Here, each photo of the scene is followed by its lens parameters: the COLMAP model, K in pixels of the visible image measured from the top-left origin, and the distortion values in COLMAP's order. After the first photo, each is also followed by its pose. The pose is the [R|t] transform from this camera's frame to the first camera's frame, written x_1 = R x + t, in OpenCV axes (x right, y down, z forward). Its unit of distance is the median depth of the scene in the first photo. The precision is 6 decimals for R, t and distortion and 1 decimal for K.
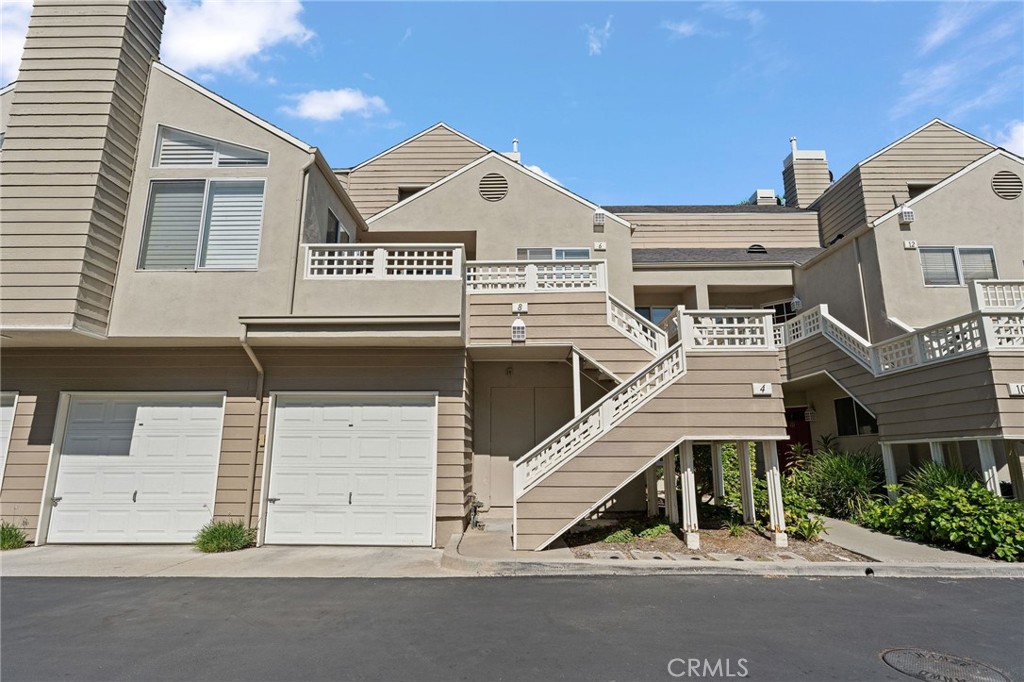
lens RADIAL K [[540.2, 0, 509.8], [0, 540.2, 343.5], [0, 0, 1]] dist [-0.002871, 0.000842]
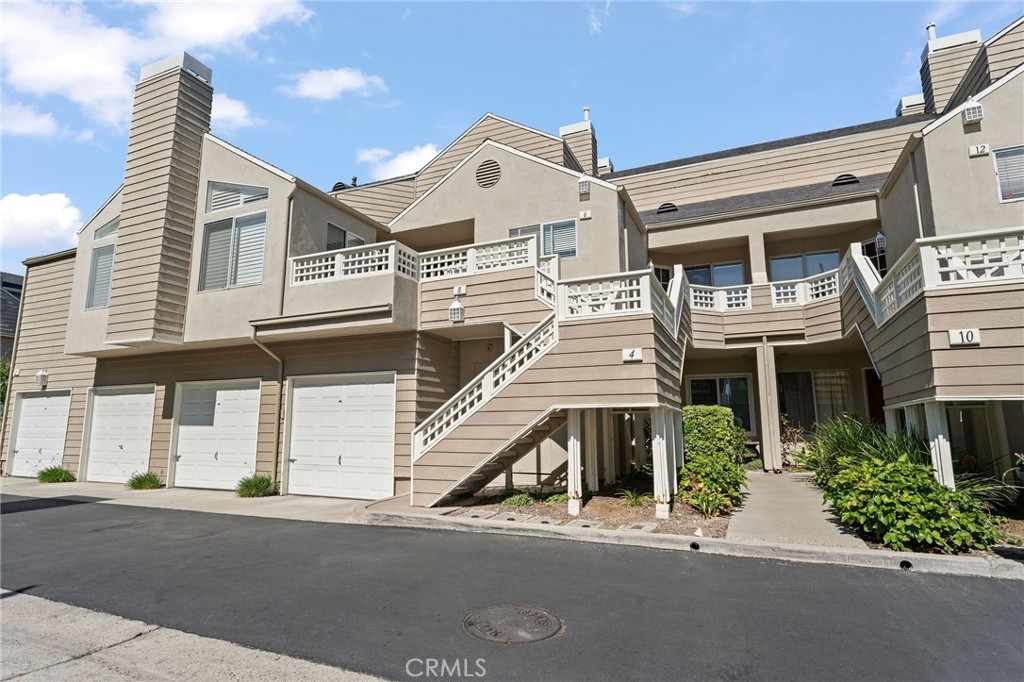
lens RADIAL K [[540.2, 0, 506.9], [0, 540.2, 342.2], [0, 0, 1]] dist [-0.002871, 0.000842]
pose [[0.919704, -0.064159, -0.387334, 0.543535], [0.082572, 0.996101, 0.031067, 0.012307], [0.383831, -0.060556, 0.921416, 0.028964]]
